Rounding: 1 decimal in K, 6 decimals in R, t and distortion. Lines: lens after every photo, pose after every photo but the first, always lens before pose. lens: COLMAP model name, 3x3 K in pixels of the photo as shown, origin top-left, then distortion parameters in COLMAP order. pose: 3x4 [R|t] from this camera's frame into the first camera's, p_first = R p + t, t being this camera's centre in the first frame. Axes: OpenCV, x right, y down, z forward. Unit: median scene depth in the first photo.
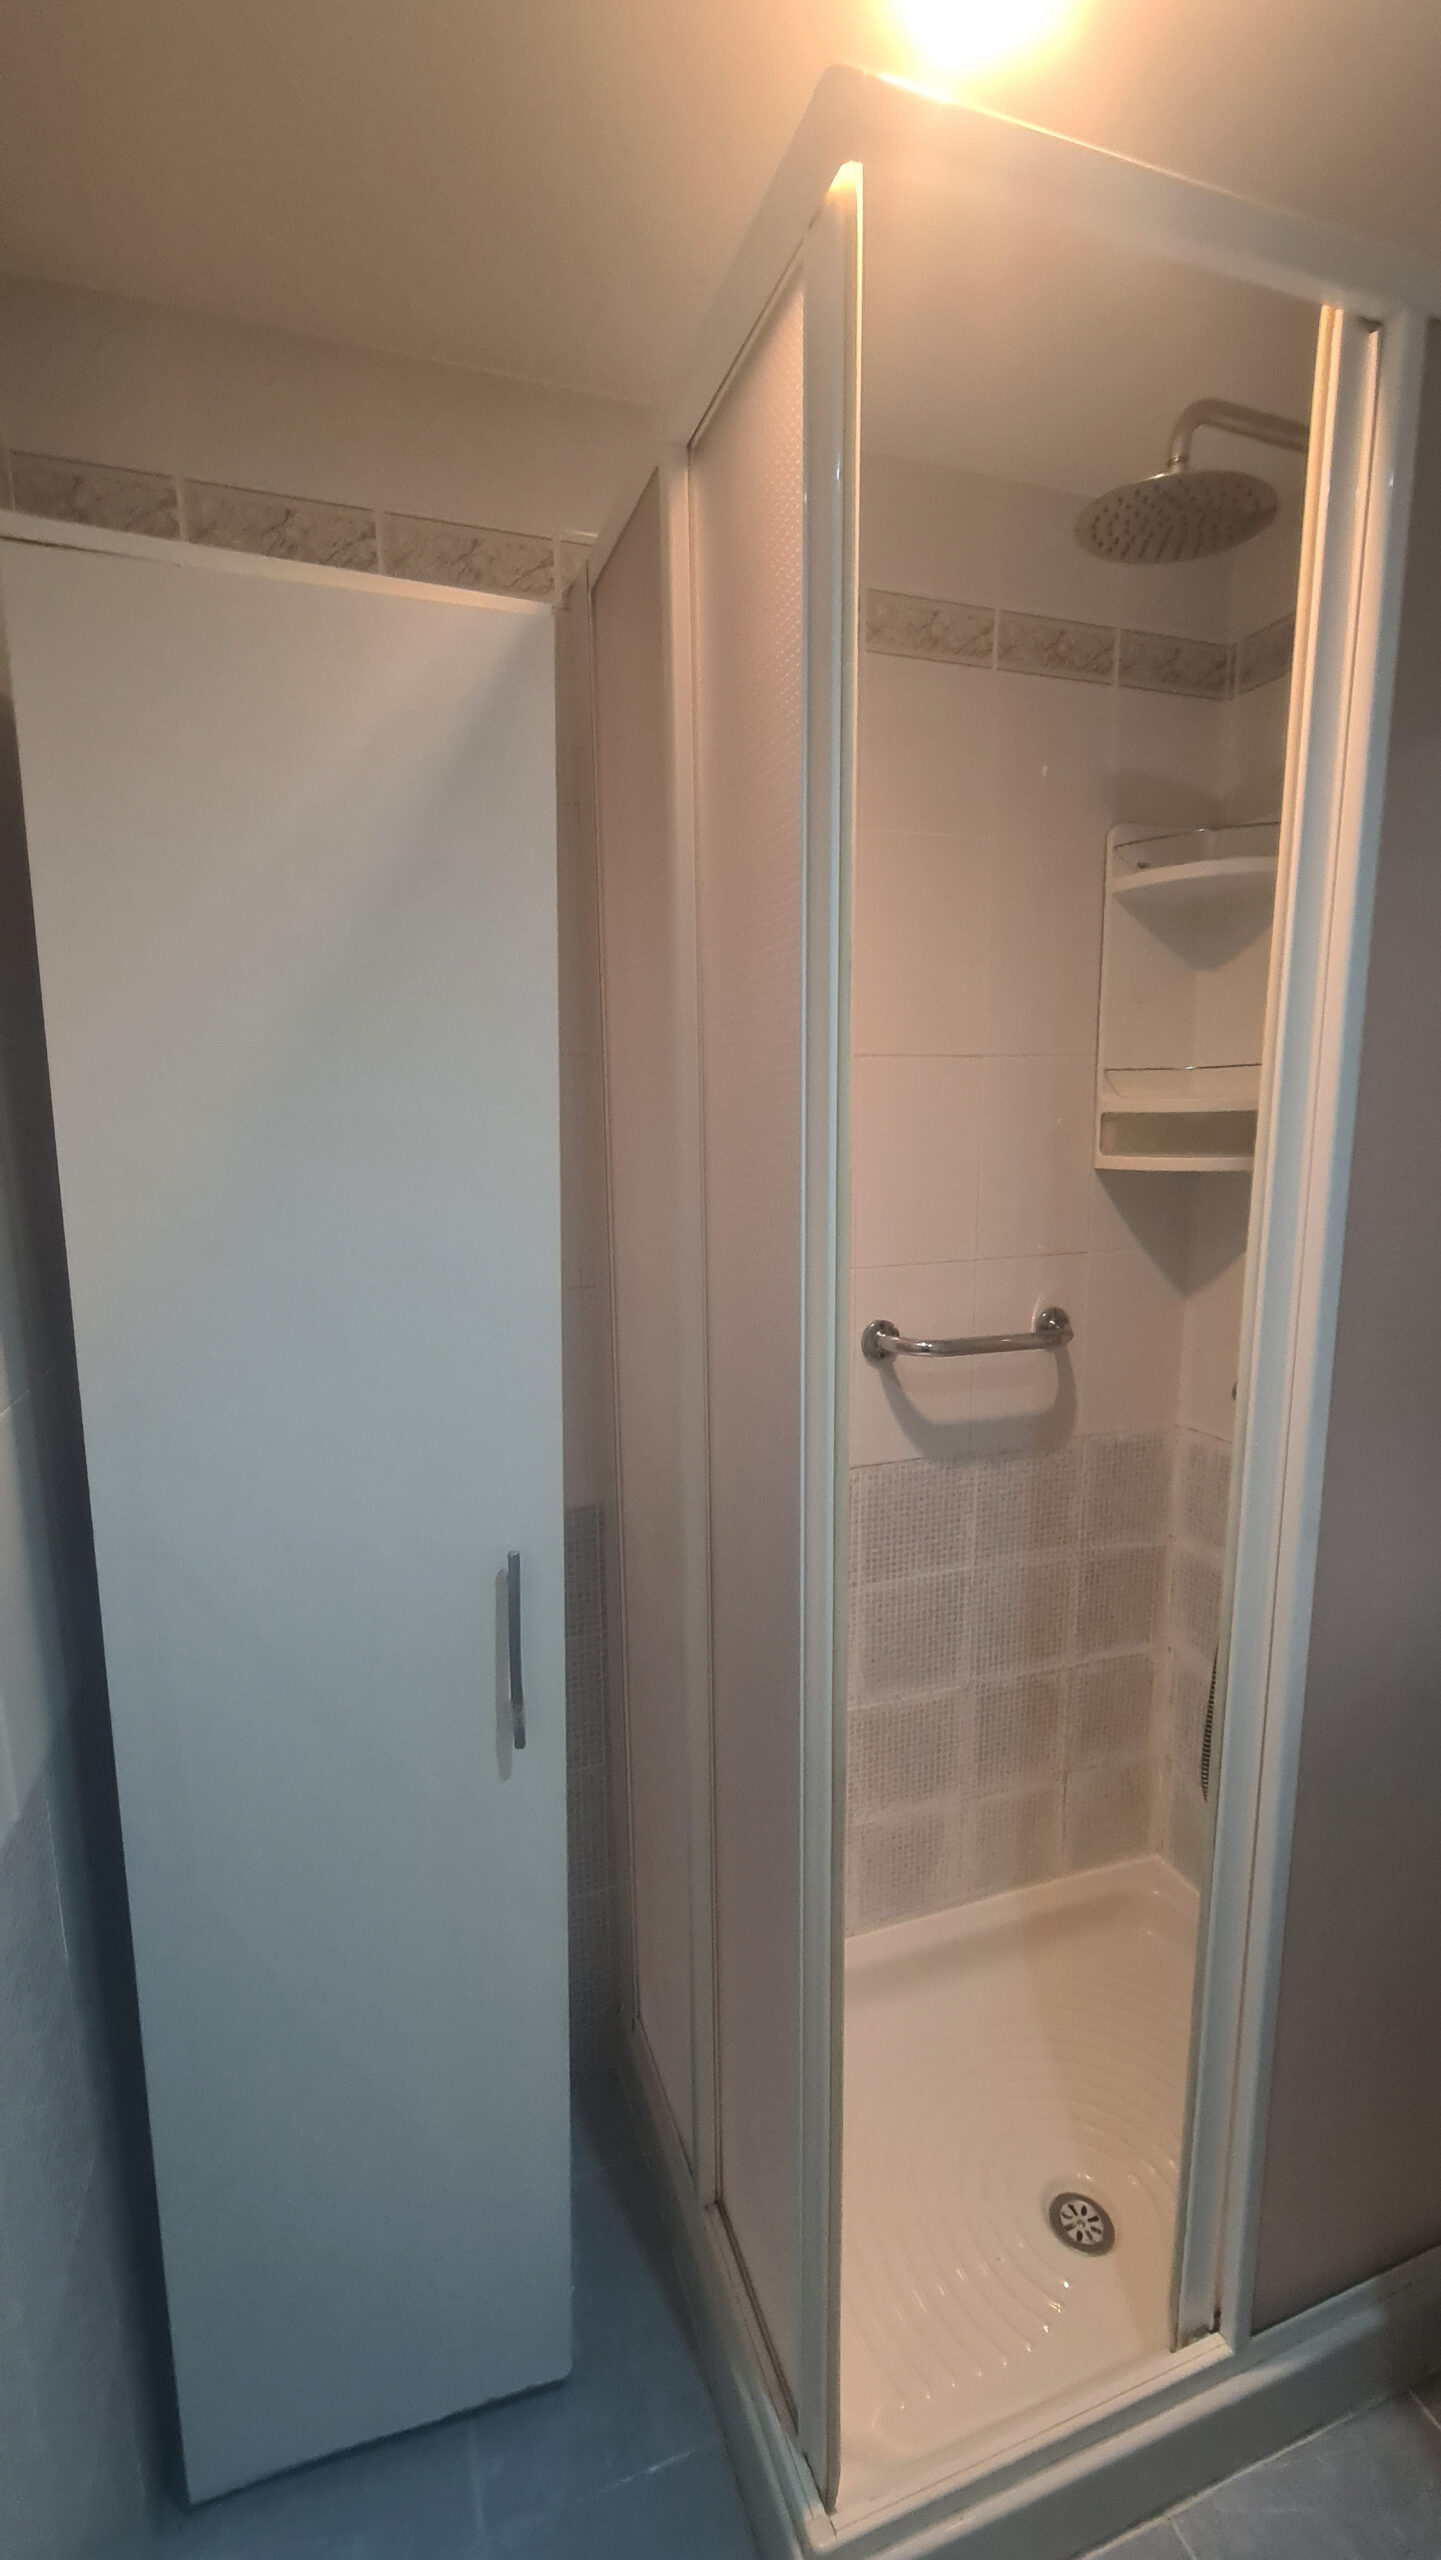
lens RADIAL K [[1050.0, 0, 717.5], [0, 1050.0, 1278.9], [0, 0, 1]] dist [0.001266, -0.000989]
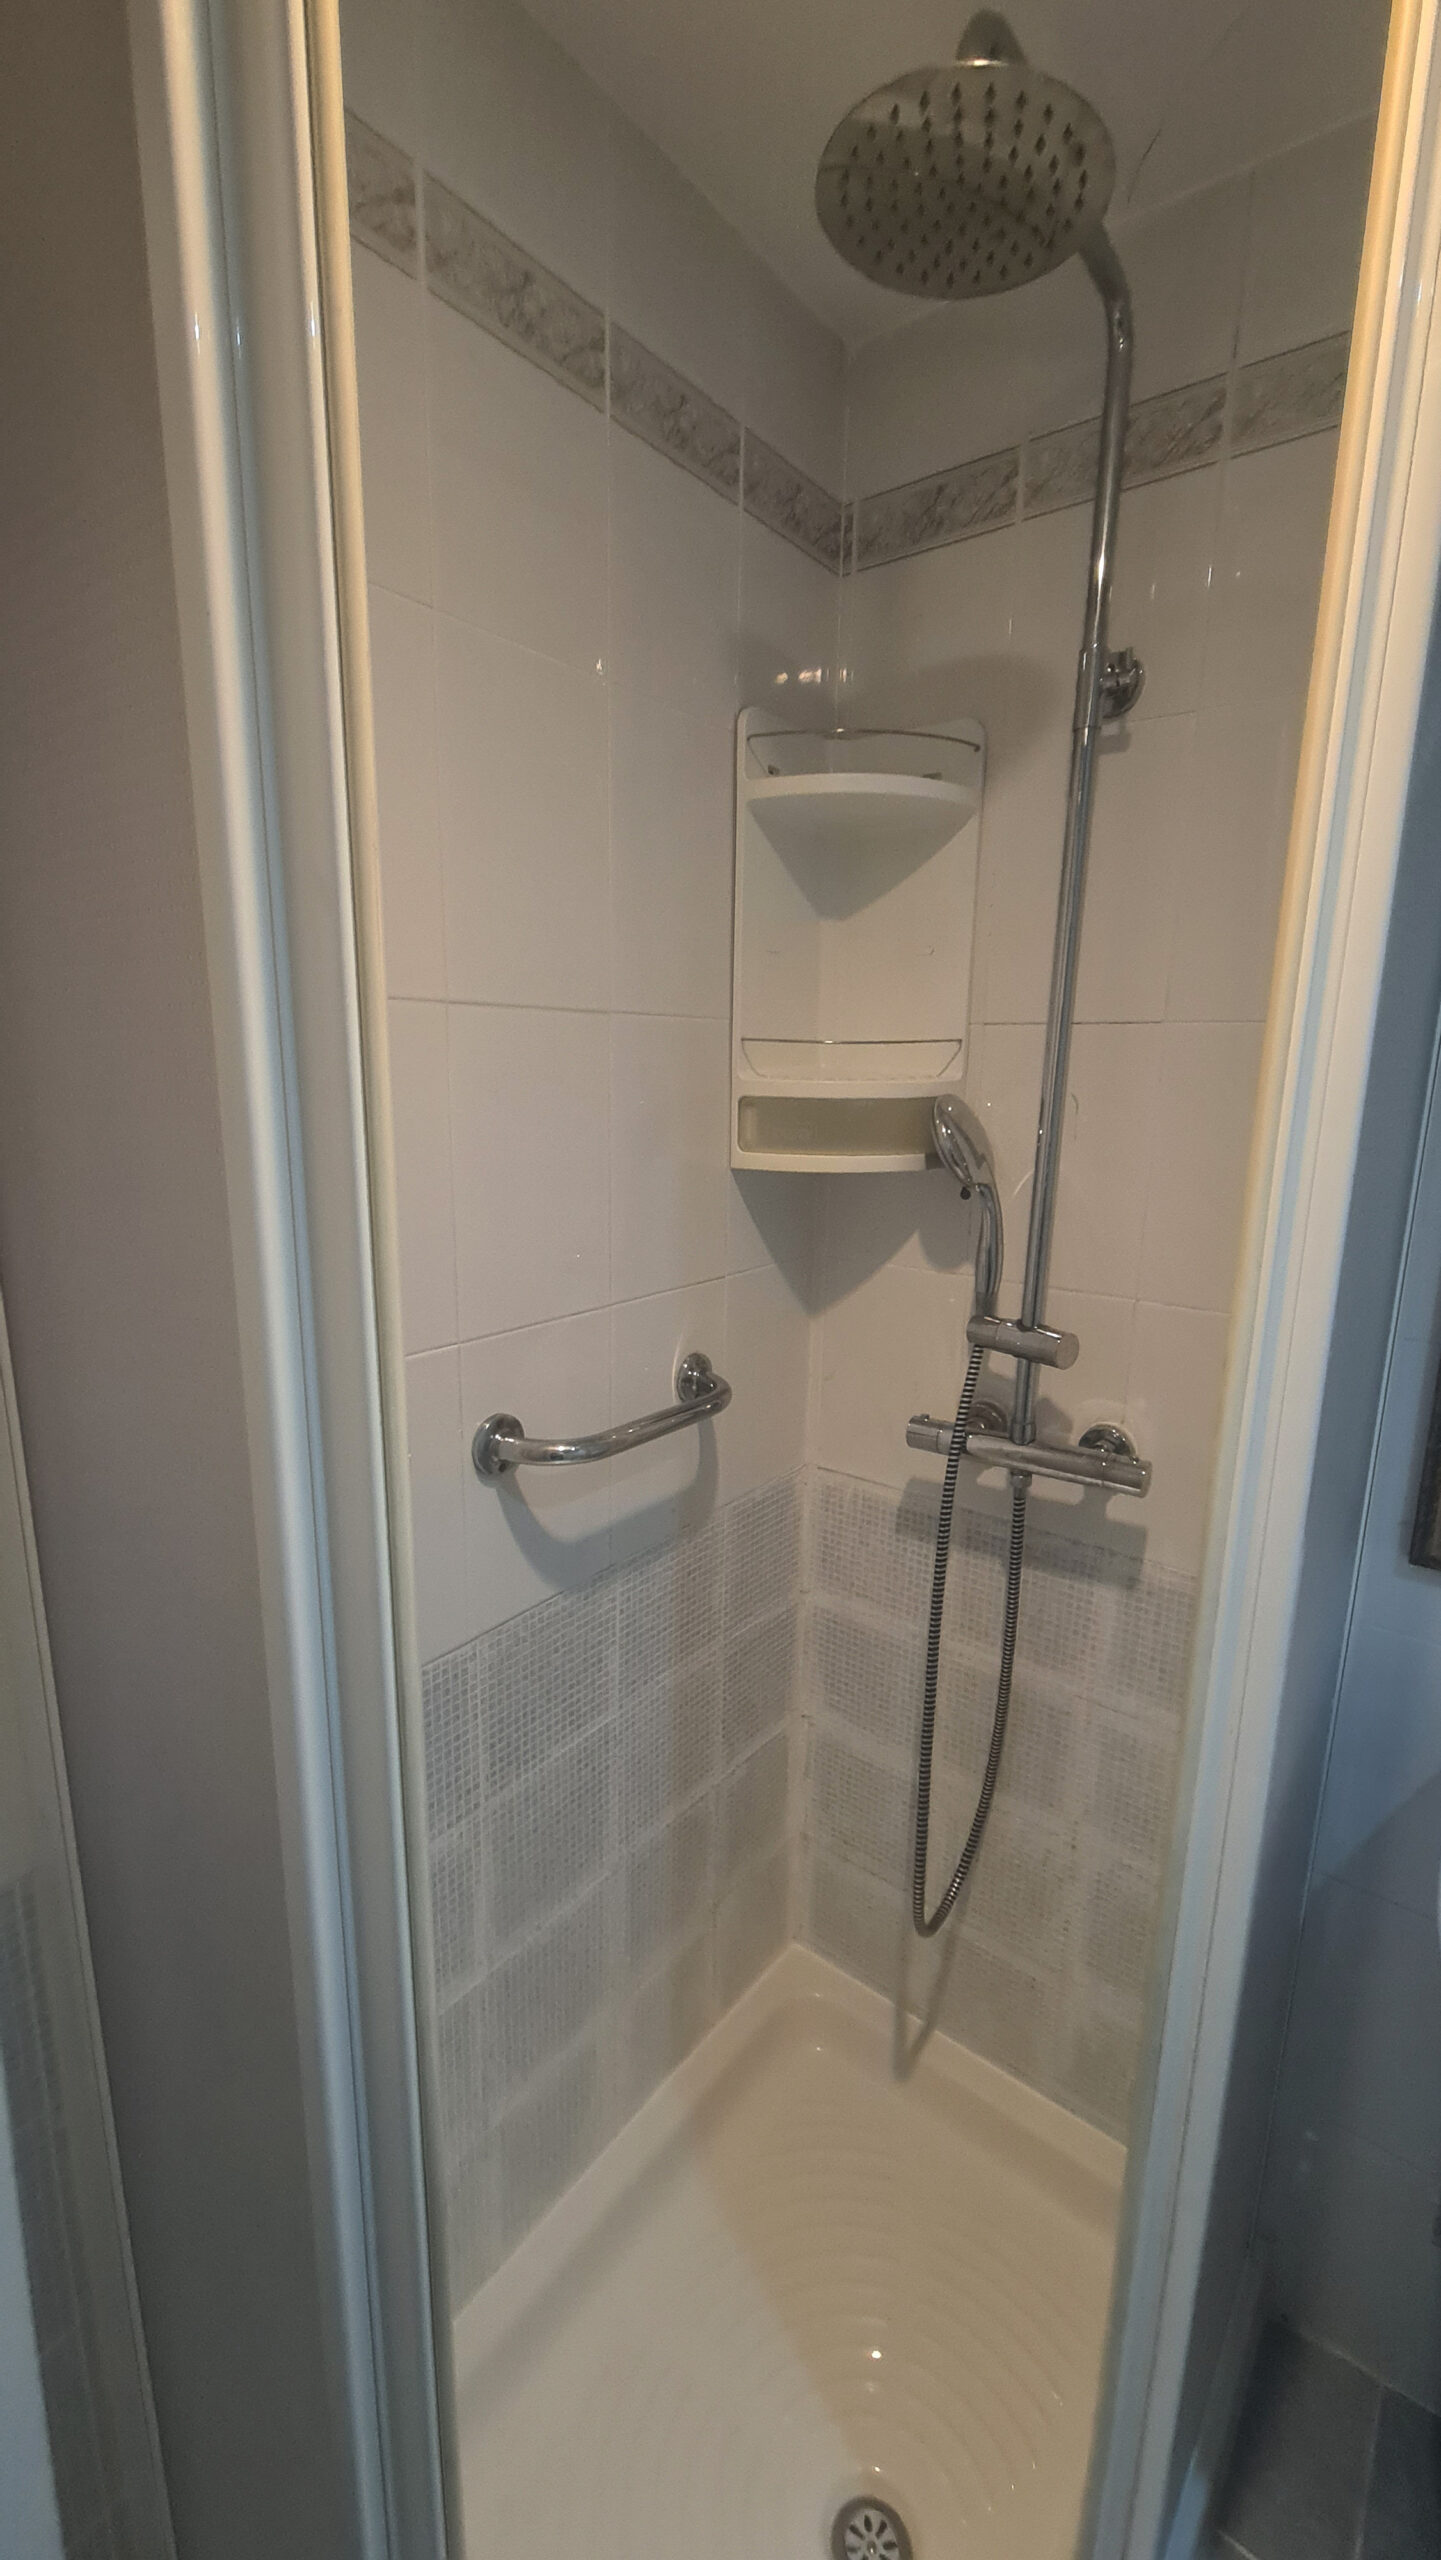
lens RADIAL K [[1050.0, 0, 714.4], [0, 1050.0, 1283.3], [0, 0, 1]] dist [0.001266, -0.000989]
pose [[0.843041, -0.088318, 0.530549, -0.066000], [0.064807, 0.995919, 0.062807, -0.070439], [-0.533931, -0.018566, 0.845324, 0.357116]]
